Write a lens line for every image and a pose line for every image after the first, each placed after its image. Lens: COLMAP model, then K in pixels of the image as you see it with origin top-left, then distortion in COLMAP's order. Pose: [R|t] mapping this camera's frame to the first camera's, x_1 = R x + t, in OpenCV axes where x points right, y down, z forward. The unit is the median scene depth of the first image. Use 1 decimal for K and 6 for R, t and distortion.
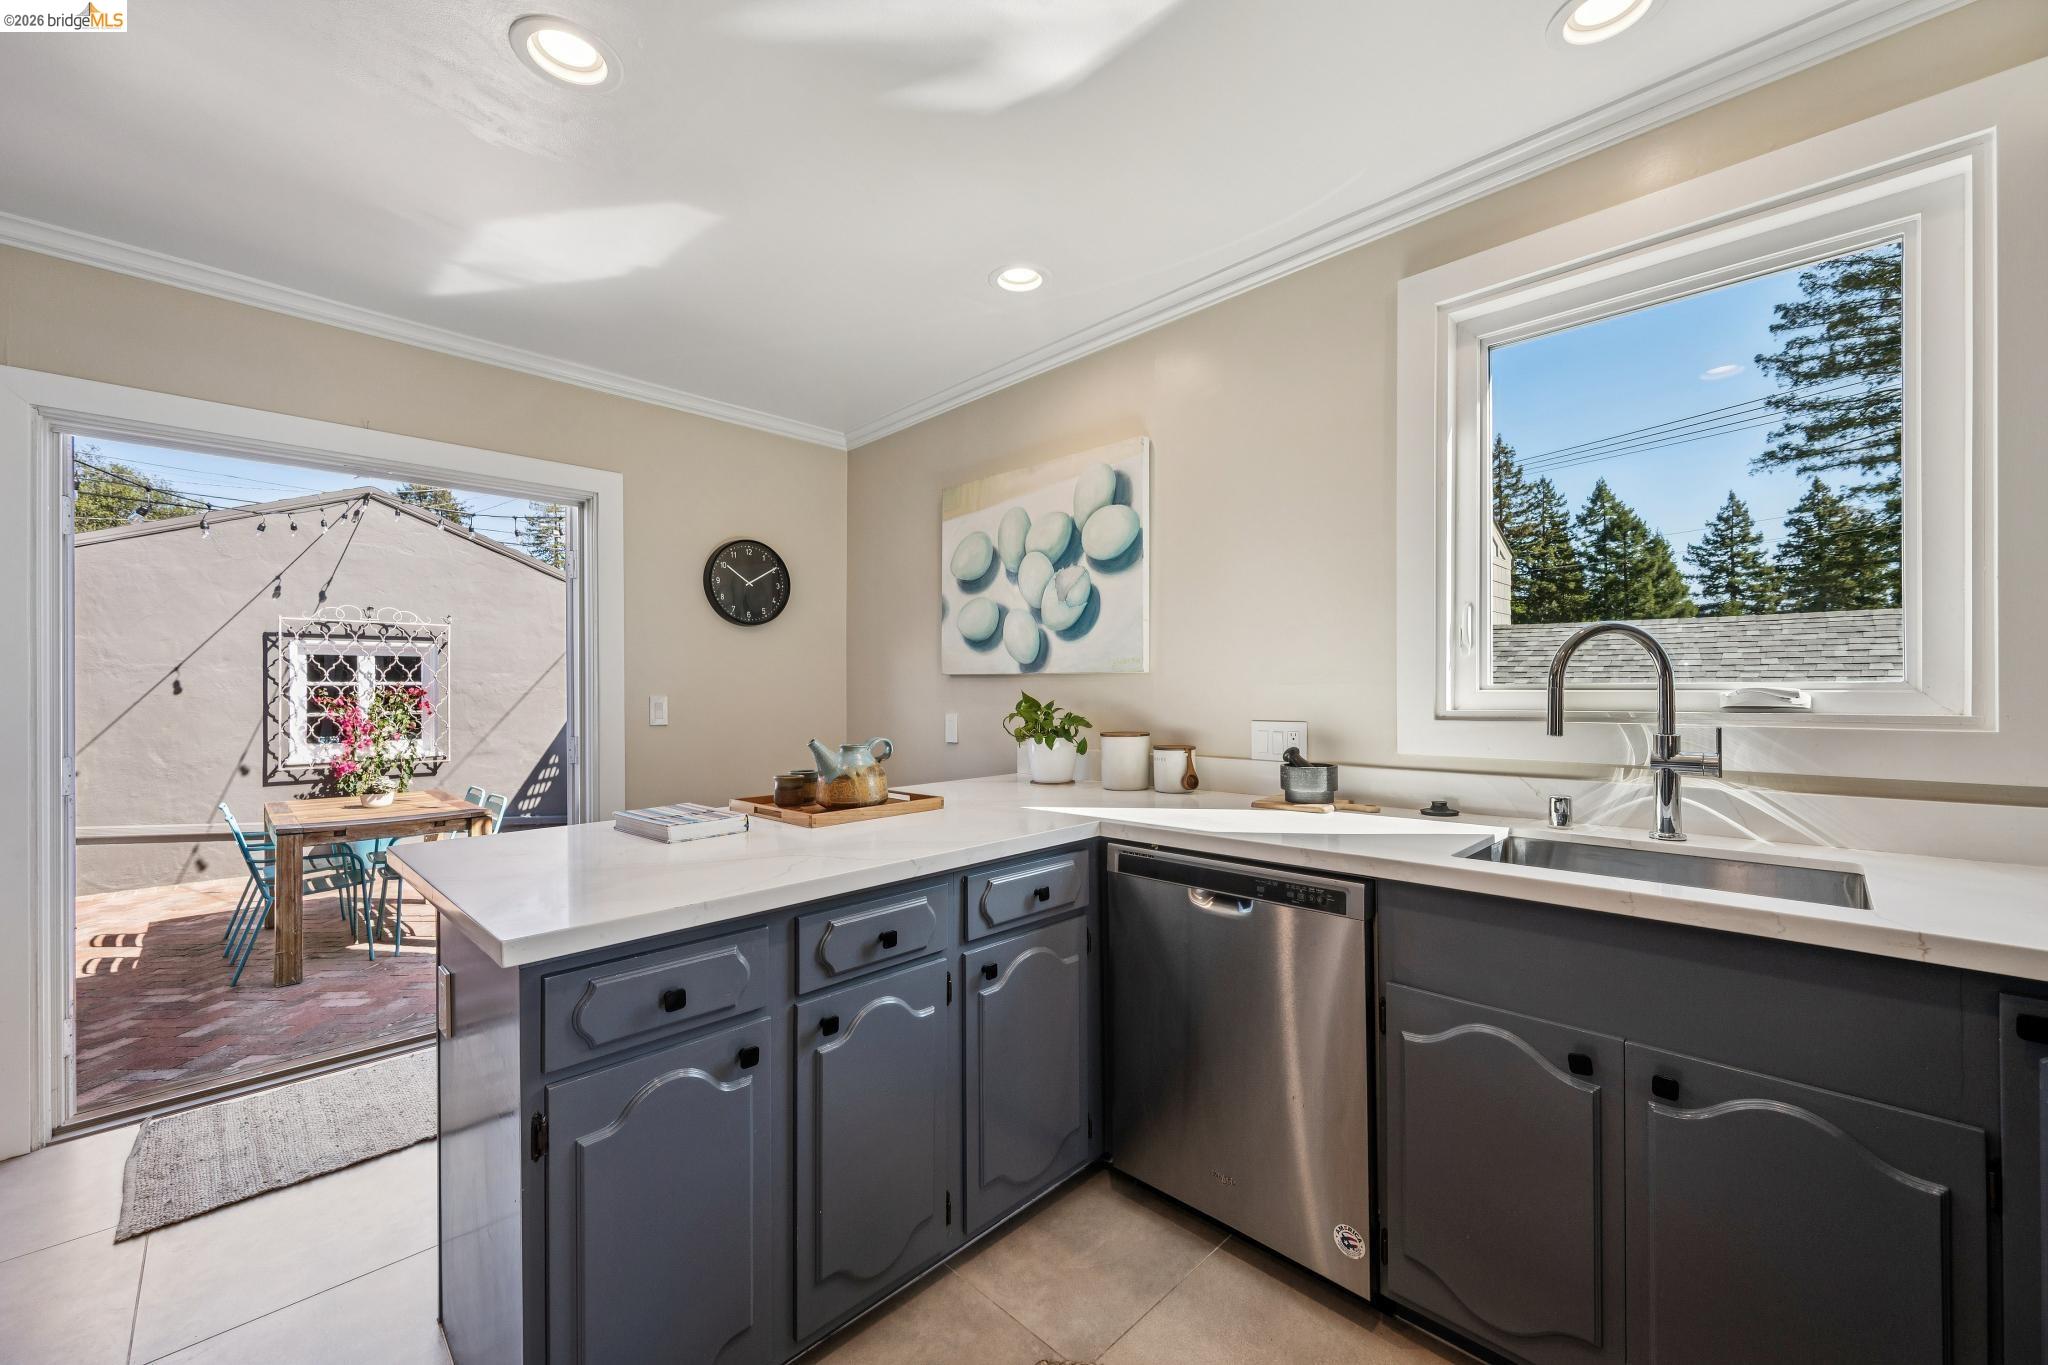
lens RADIAL K [[803.7, 0, 1023.2], [0, 803.7, 696.6], [0, 0, 1]] dist [-0.001750, 0.000433]
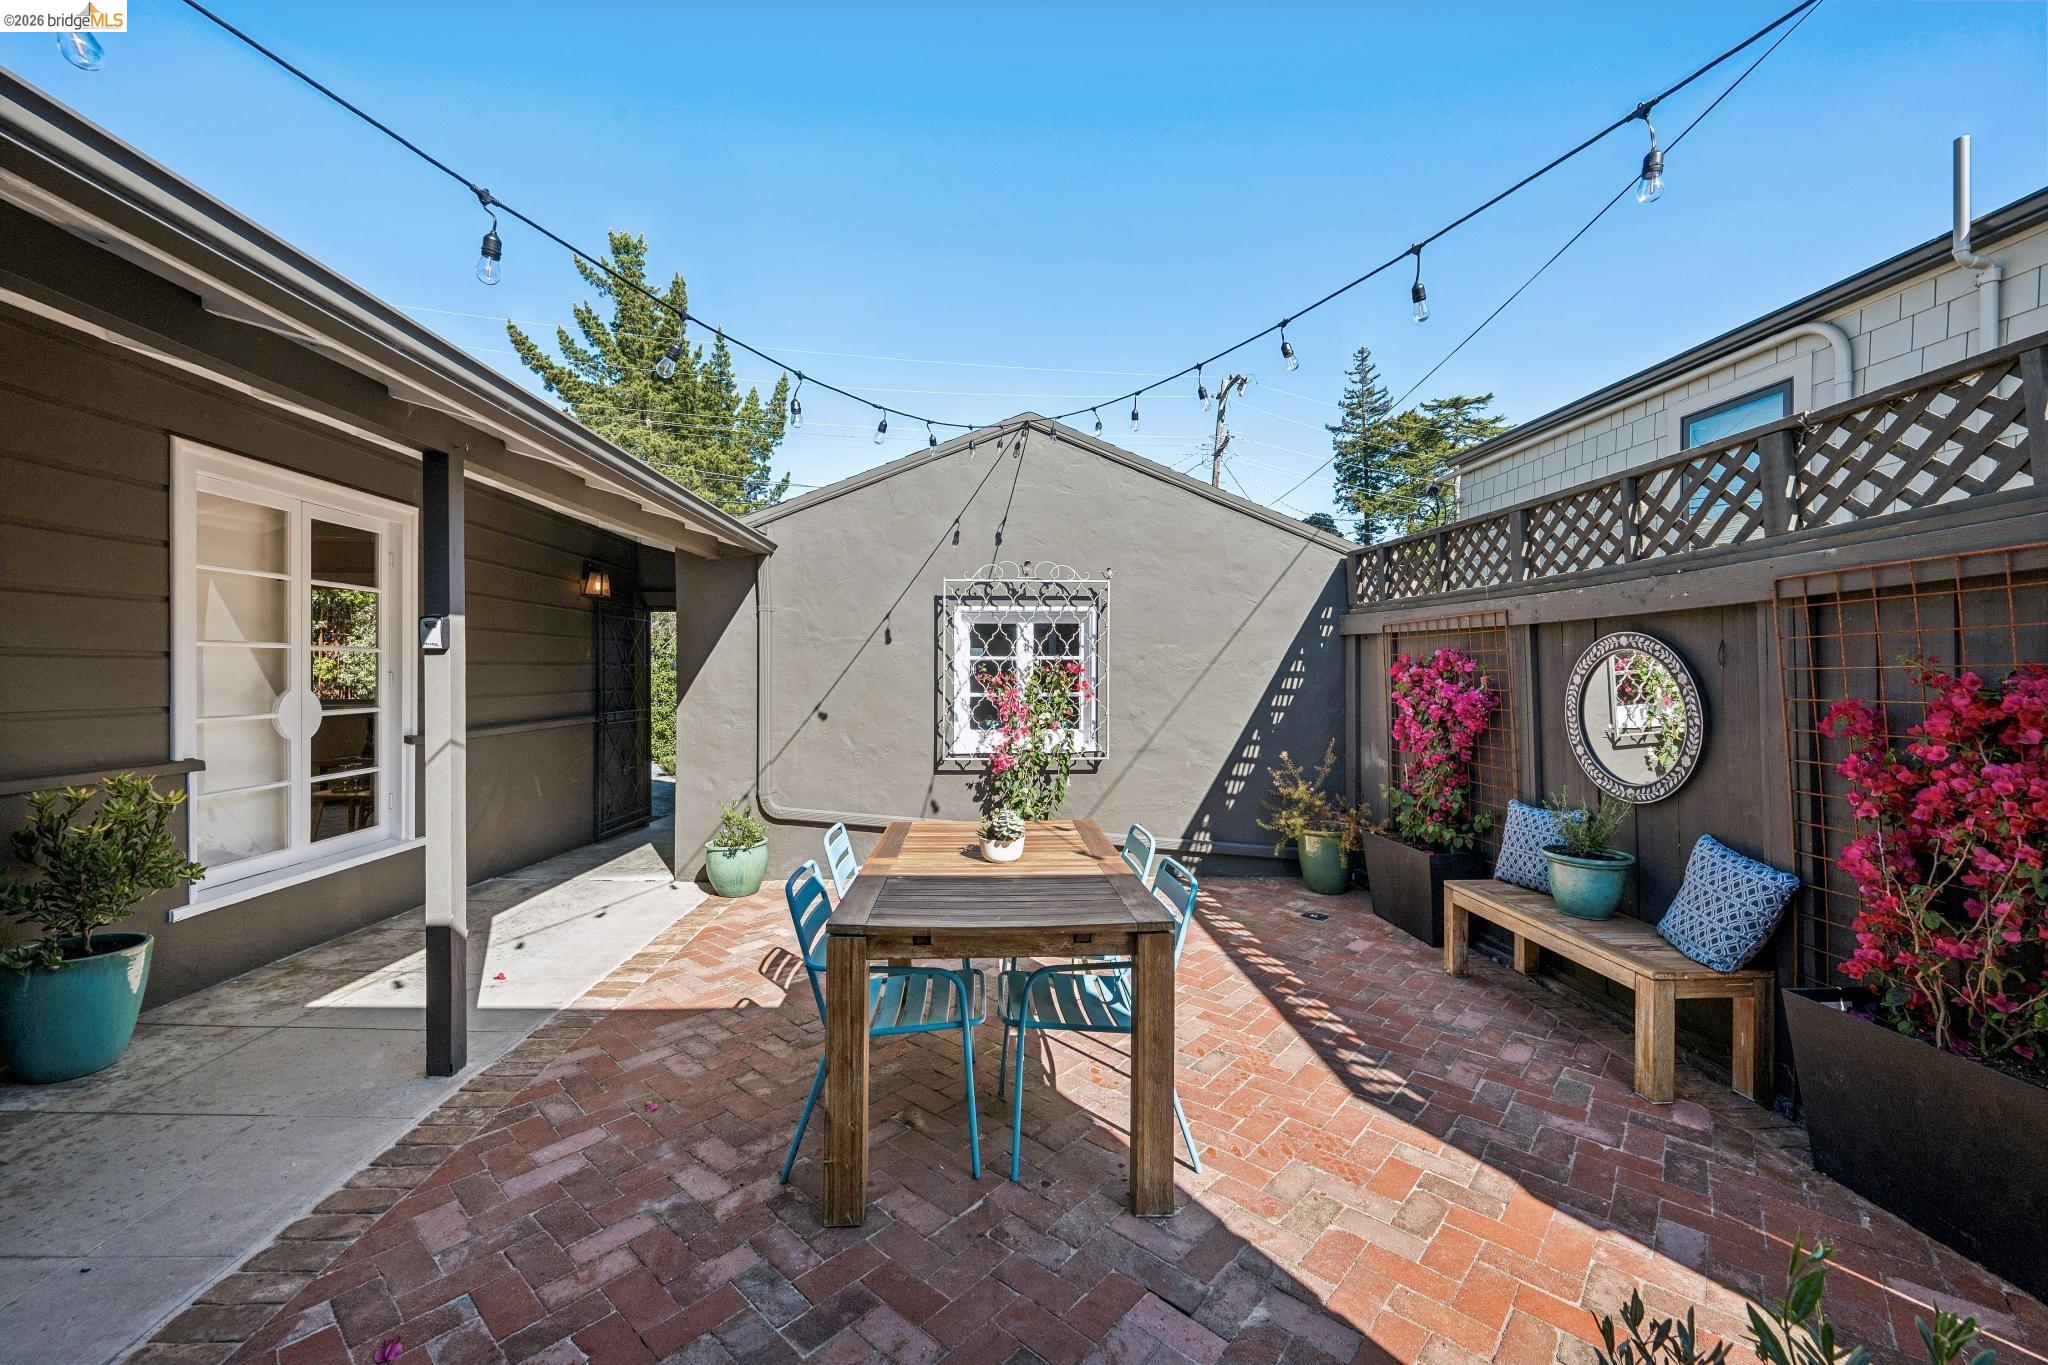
lens RADIAL K [[803.7, 0, 1021.5], [0, 803.7, 685.6], [0, 0, 1]] dist [-0.001750, 0.000433]
pose [[0.743317, 0.013262, -0.668808, -0.495580], [-0.007792, 0.999907, 0.011167, 0.004889], [0.668894, -0.003089, 0.743351, 0.703788]]
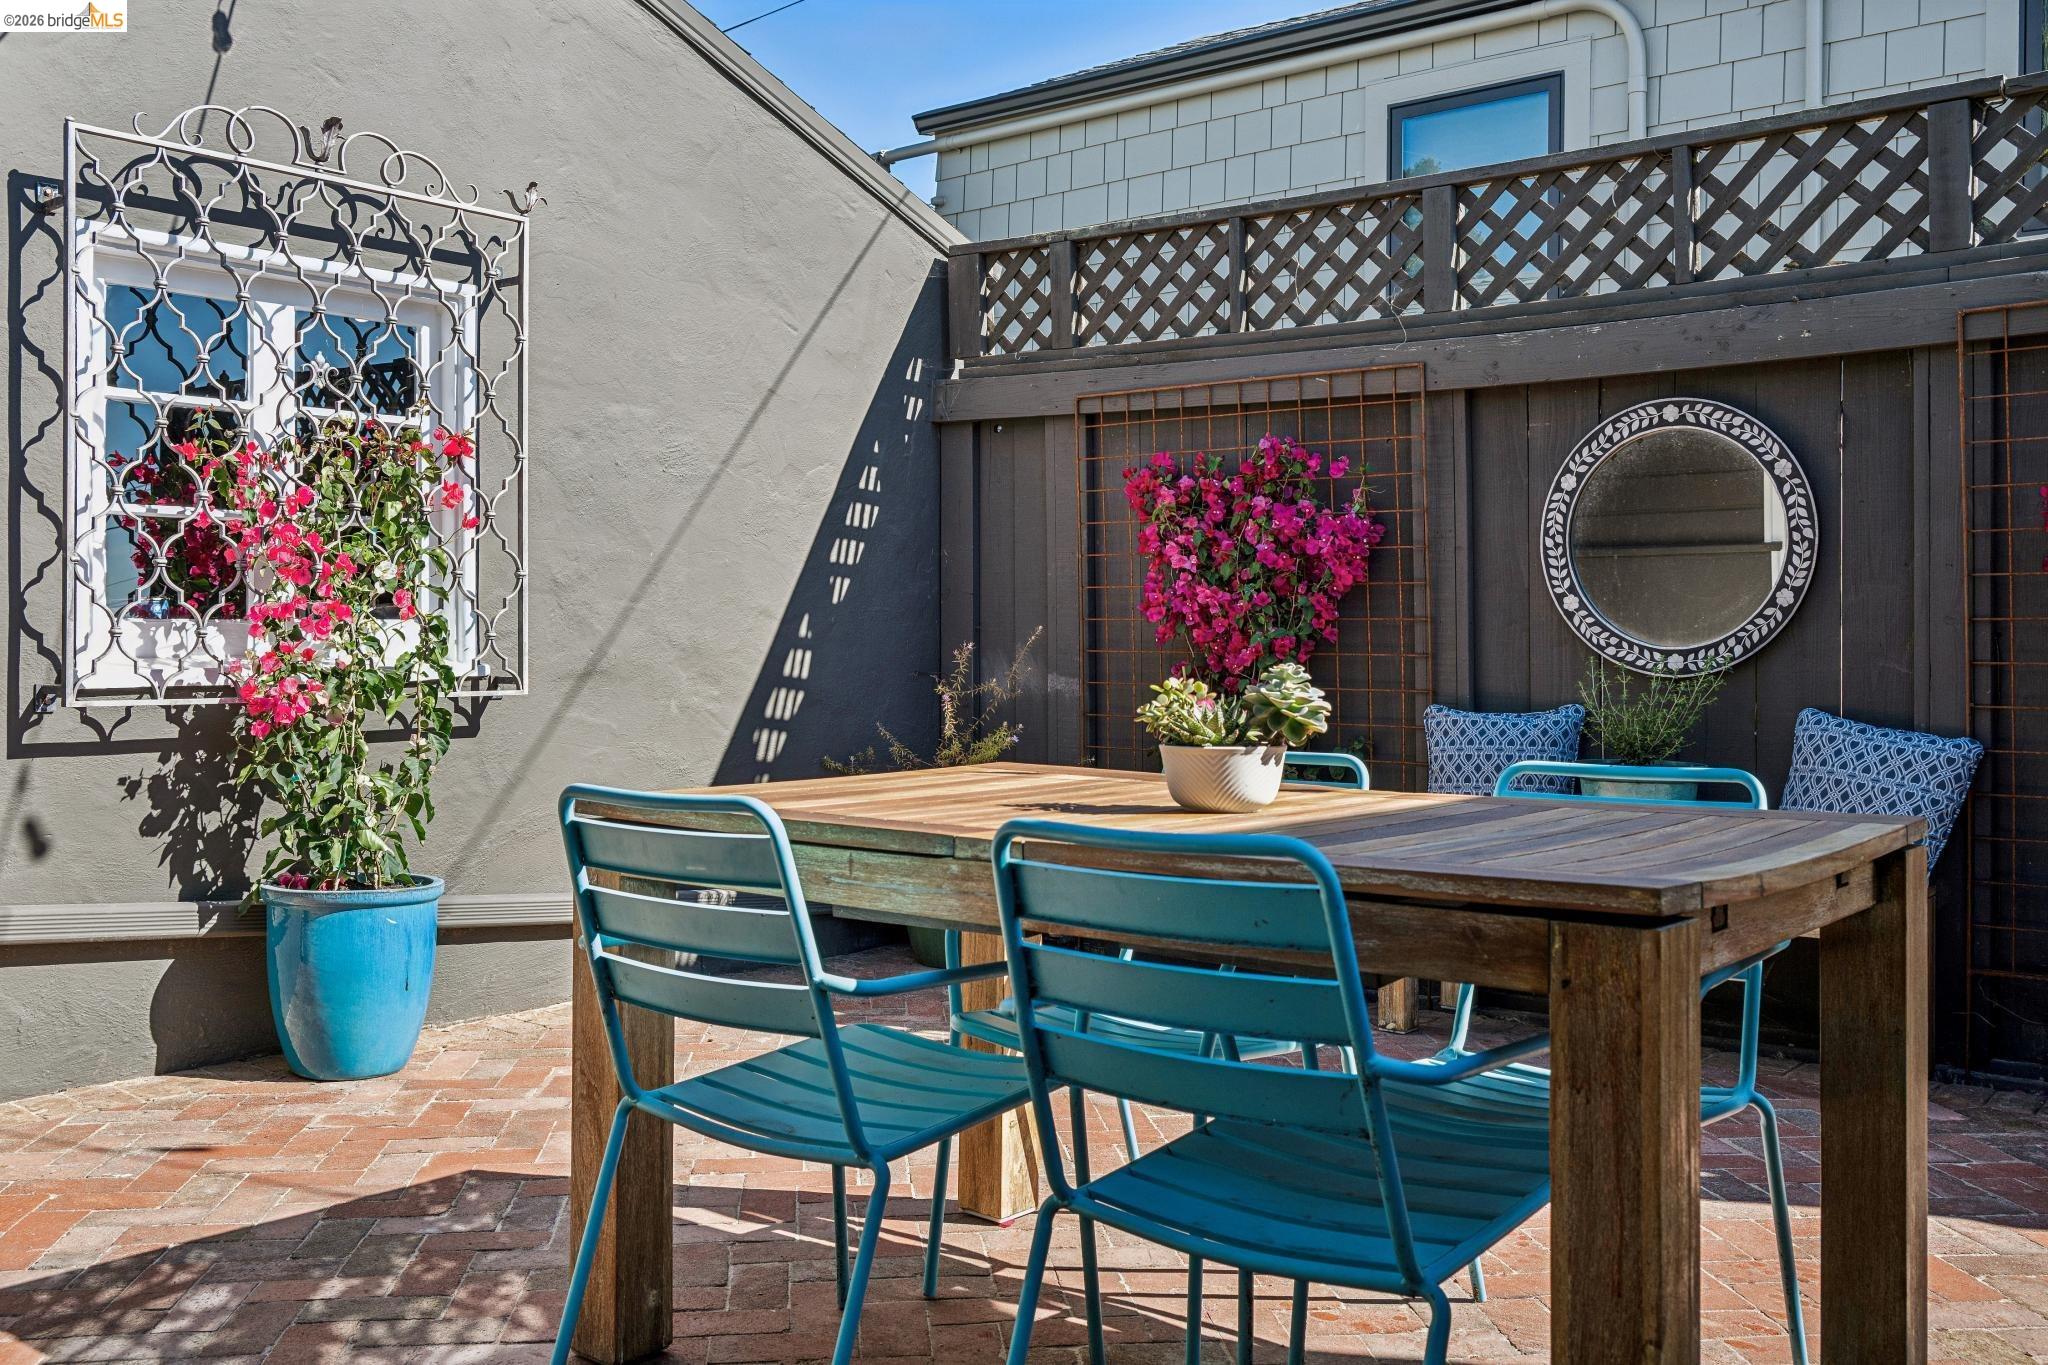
lens RADIAL K [[1815.0, 0, 1034.9], [0, 1815.0, 663.0], [0, 0, 1]] dist [-0.007677, 0.011885]
pose [[0.995280, 0.006693, 0.096818, -1.111332], [-0.007654, 0.999925, 0.009558, 0.115524], [-0.096747, -0.010254, 0.995256, 0.630780]]
